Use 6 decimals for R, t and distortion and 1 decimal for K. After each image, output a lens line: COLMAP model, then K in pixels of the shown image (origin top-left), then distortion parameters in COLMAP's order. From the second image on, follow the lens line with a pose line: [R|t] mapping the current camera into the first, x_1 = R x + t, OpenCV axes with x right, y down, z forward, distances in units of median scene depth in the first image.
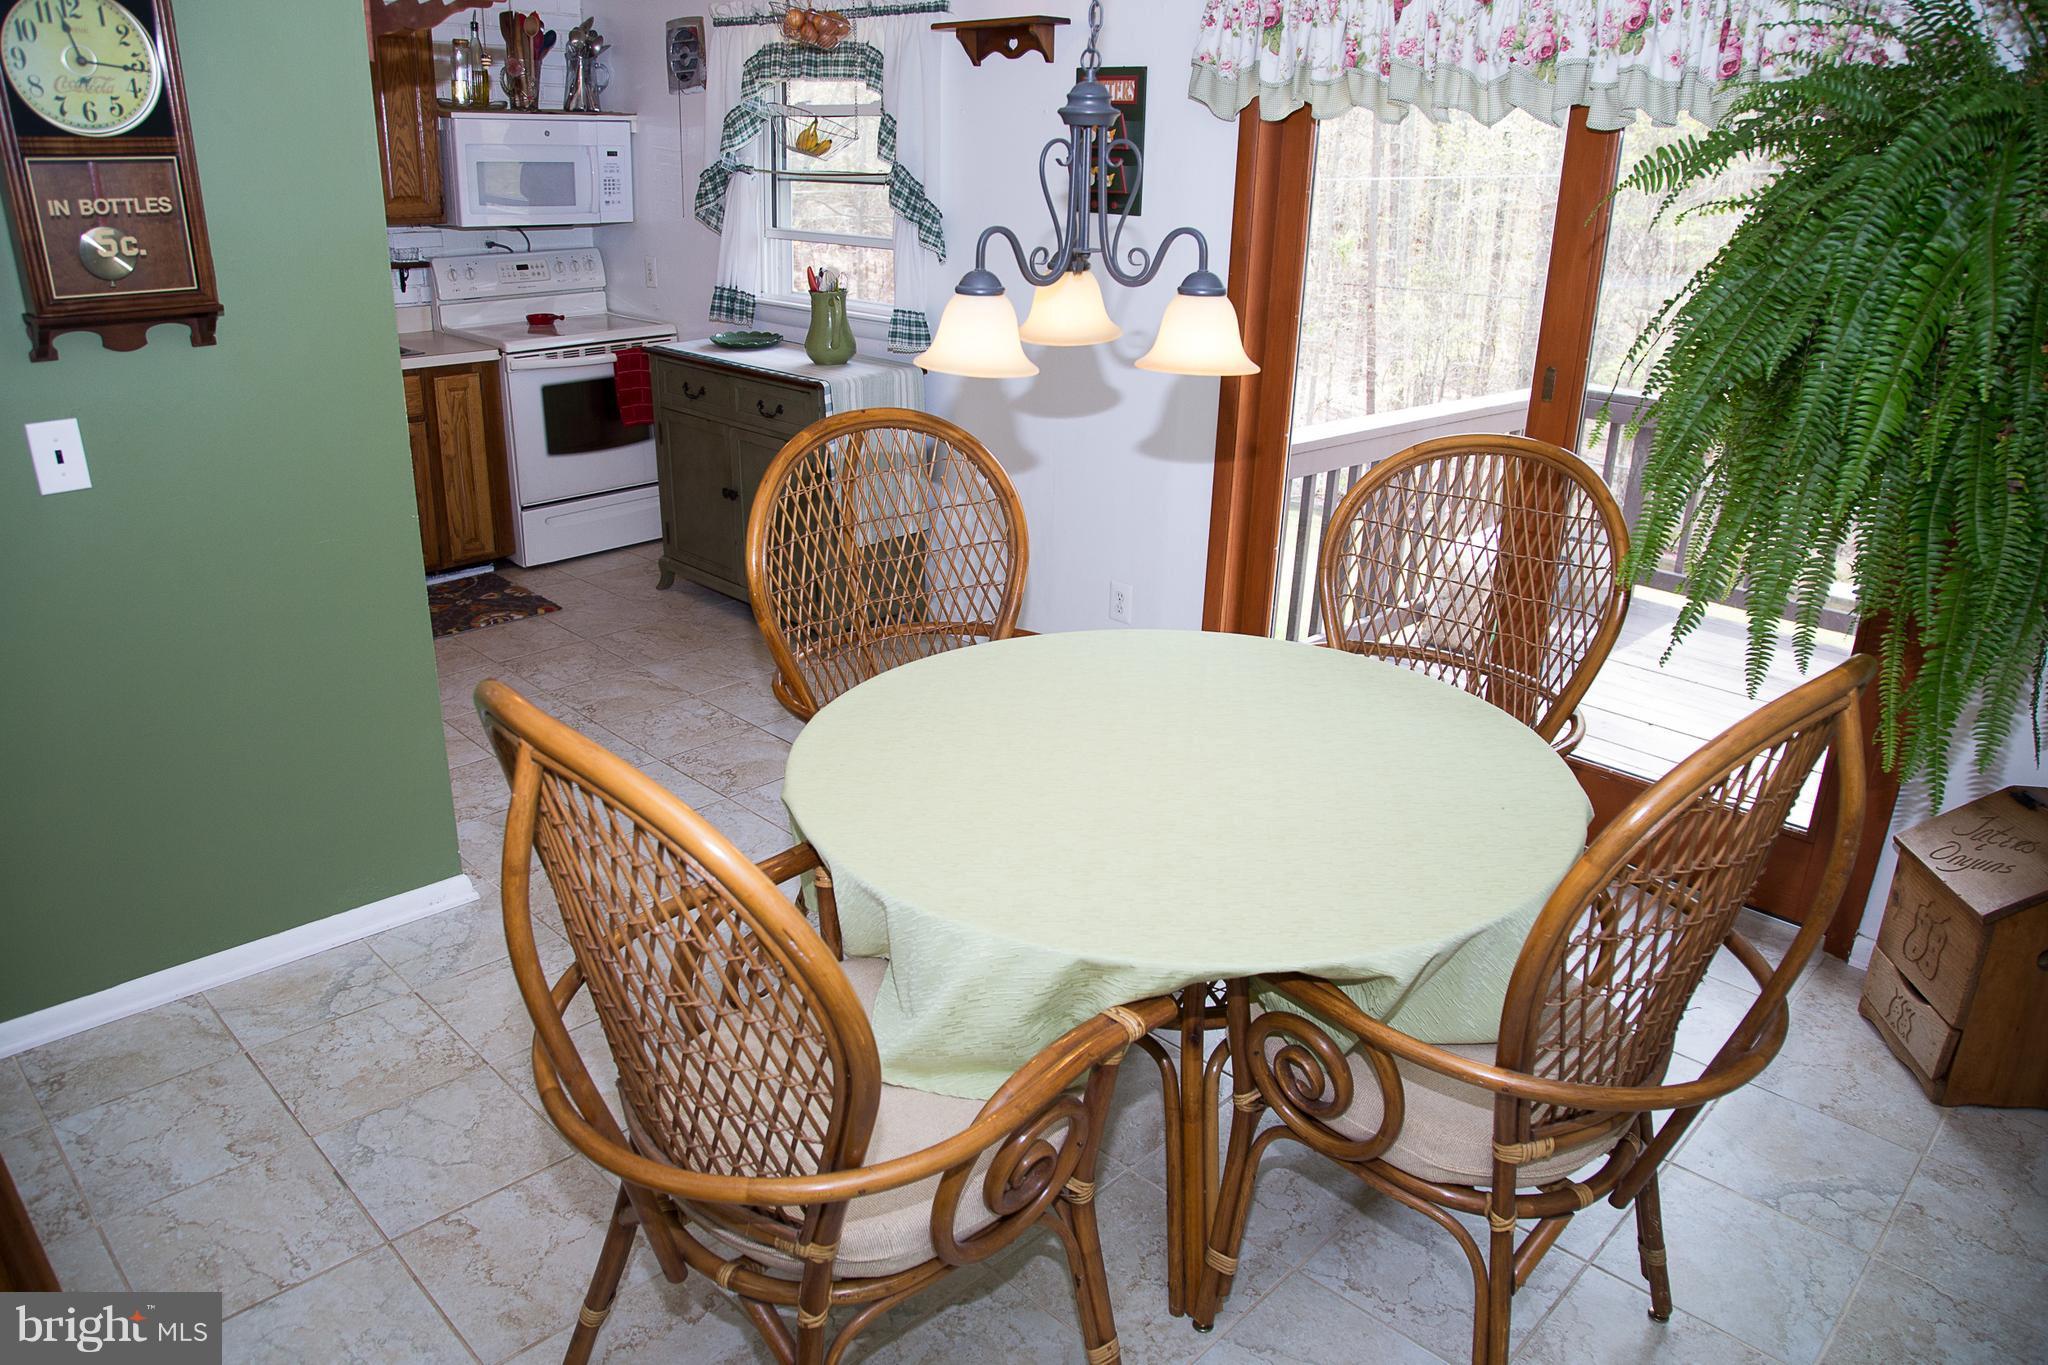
lens RADIAL K [[1404.2, 0, 1017.7], [0, 1404.2, 682.9], [0, 0, 1]] dist [-0.117419, 0.059795]
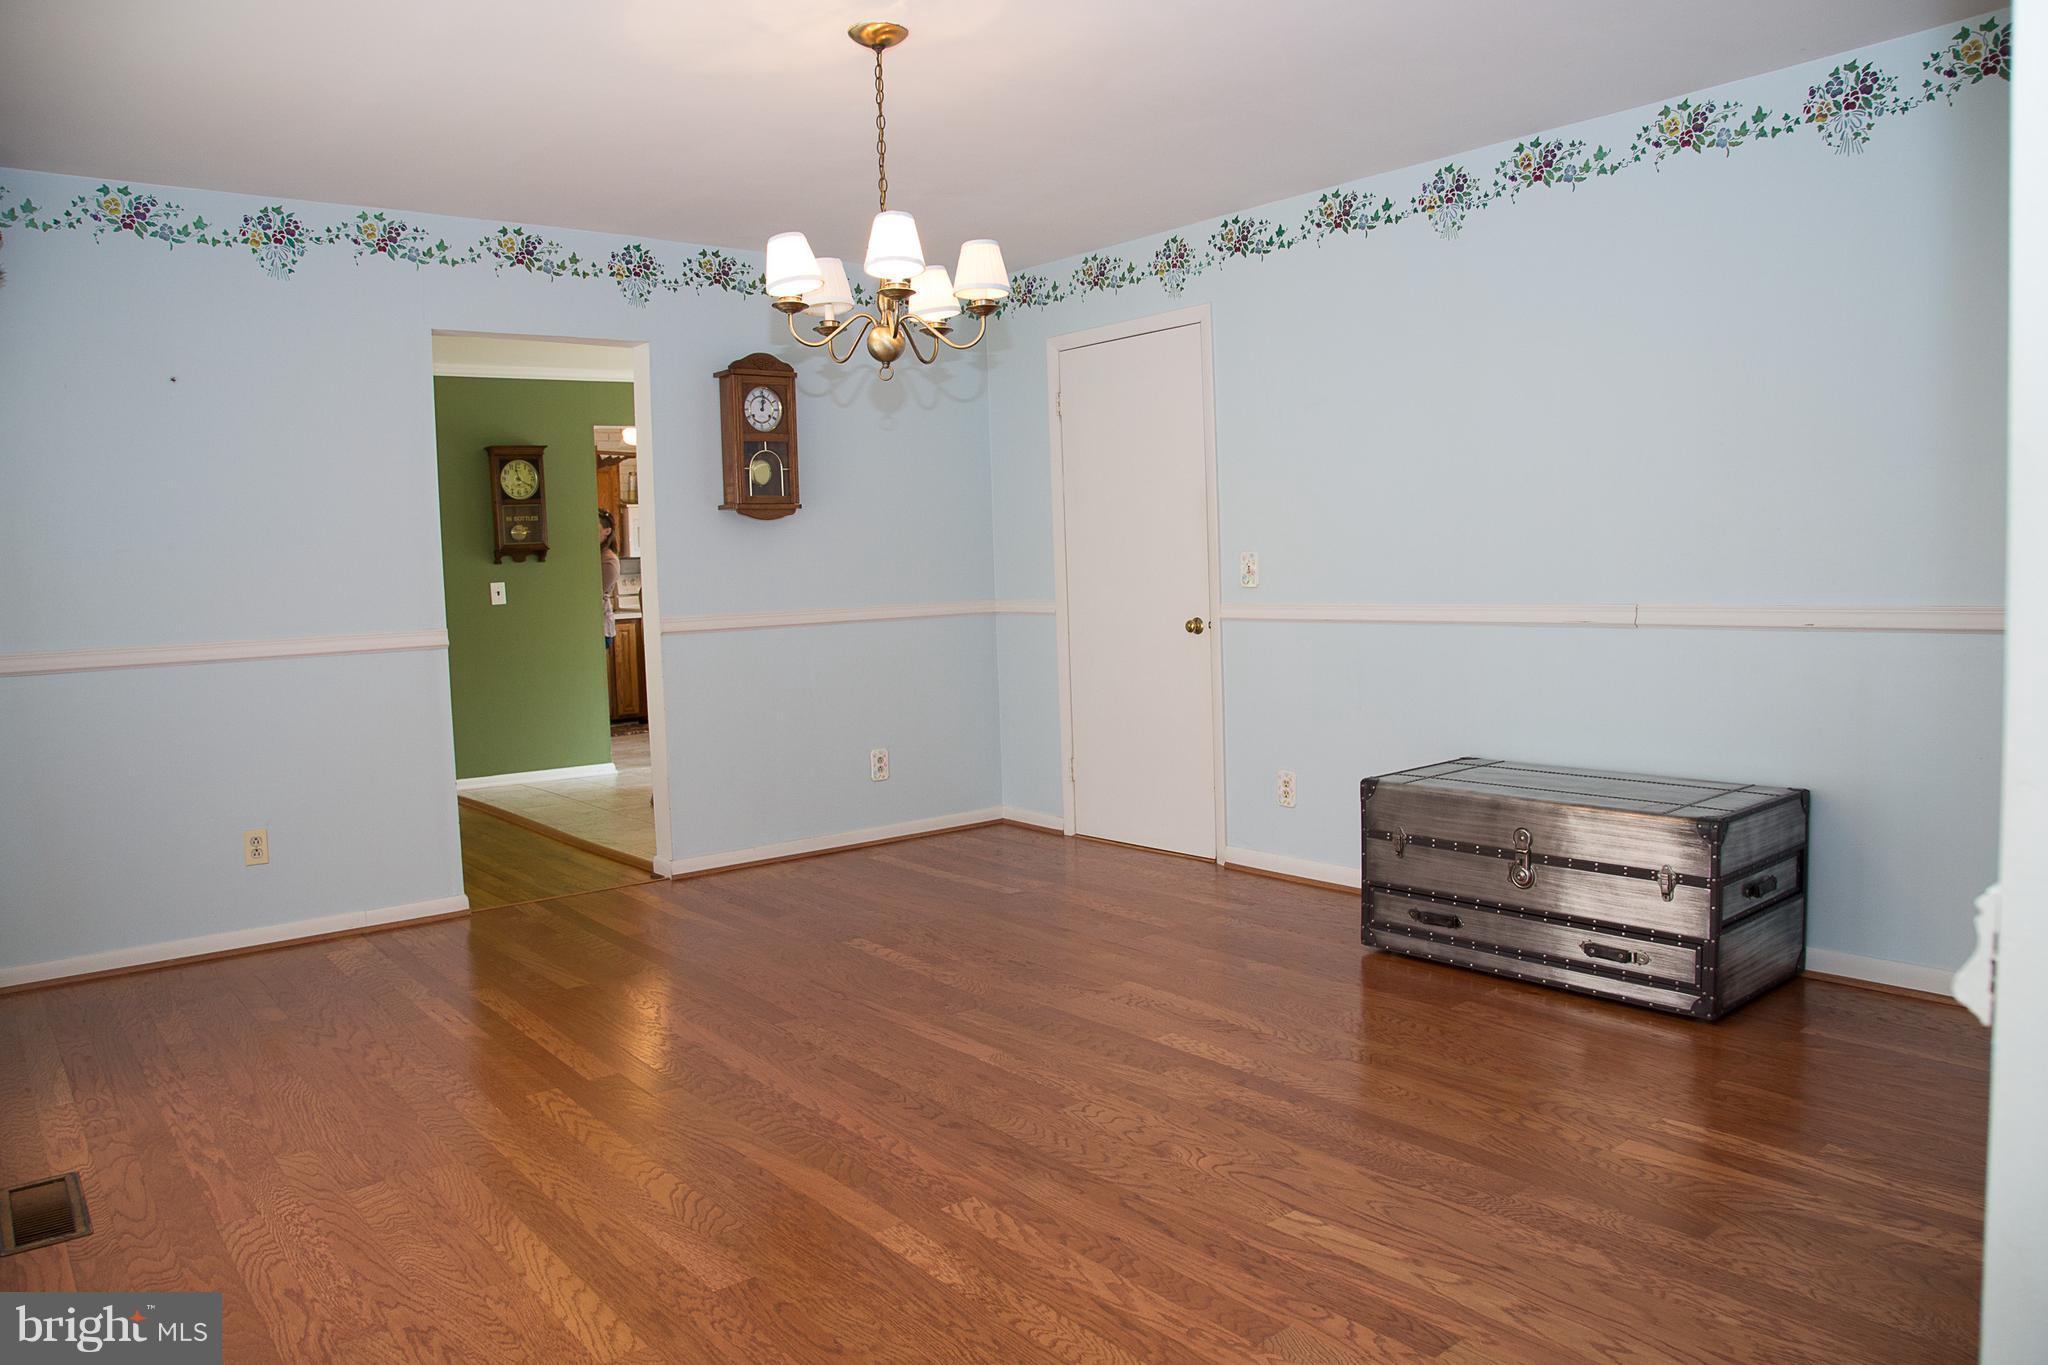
lens RADIAL K [[1404.2, 0, 1017.7], [0, 1404.2, 682.9], [0, 0, 1]] dist [-0.117419, 0.059795]
pose [[0.992166, -0.045694, -0.116267, 0.431166], [0.011343, 0.959810, -0.280423, 0.466405], [0.124408, 0.276907, 0.952809, -0.929028]]
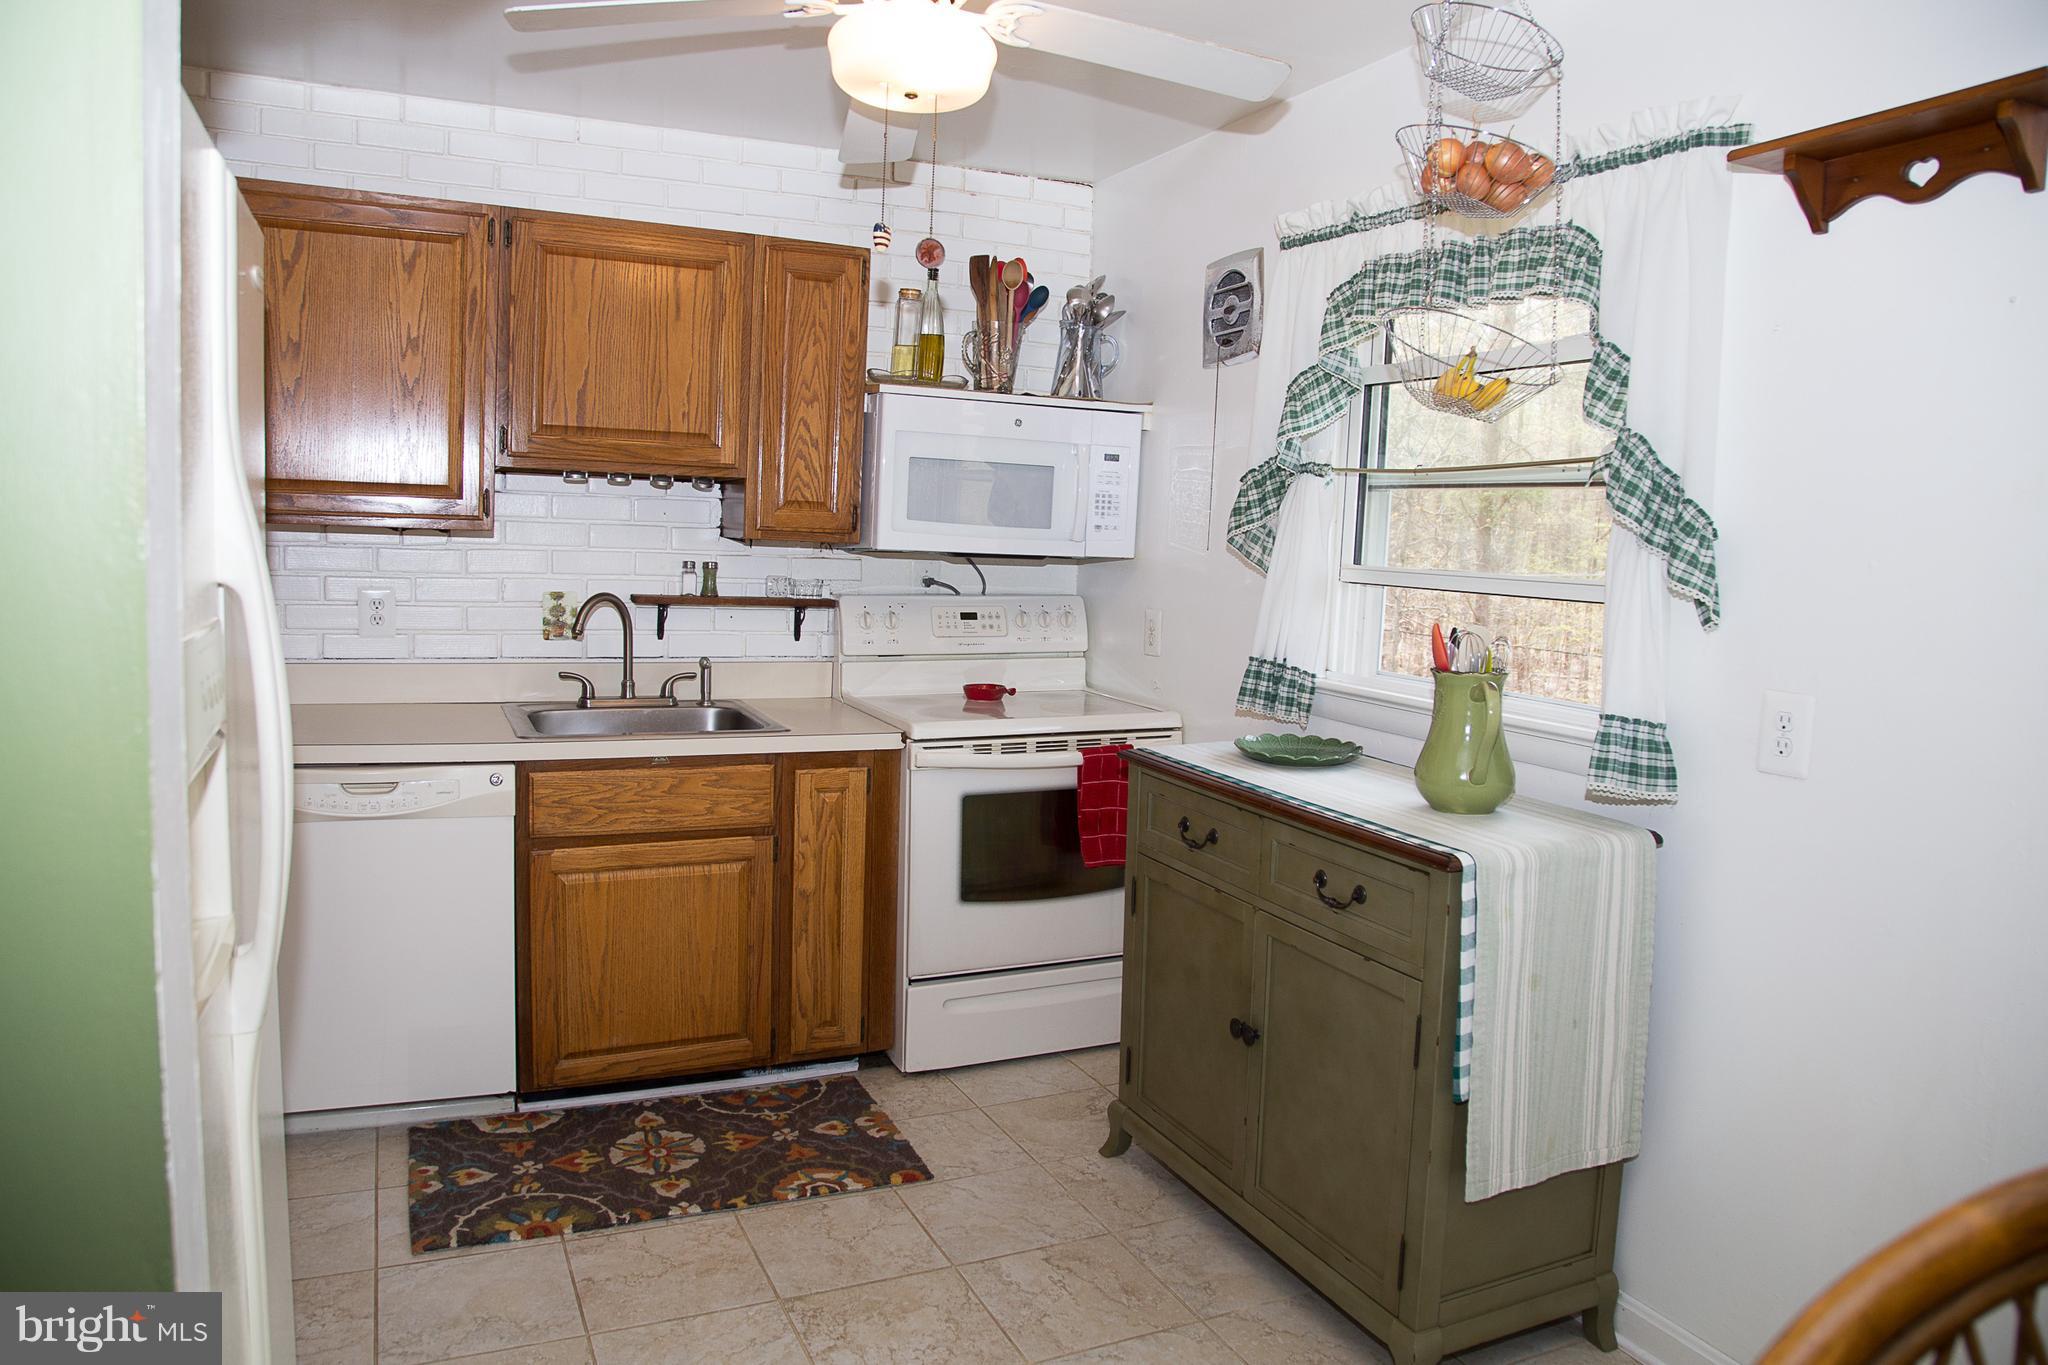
lens RADIAL K [[1404.2, 0, 1017.7], [0, 1404.2, 682.9], [0, 0, 1]] dist [-0.117419, 0.059795]
pose [[0.934292, 0.044215, -0.353756, -0.098089], [-0.137581, 0.960130, -0.243357, -0.114608], [0.328891, 0.276037, 0.903125, 0.424544]]
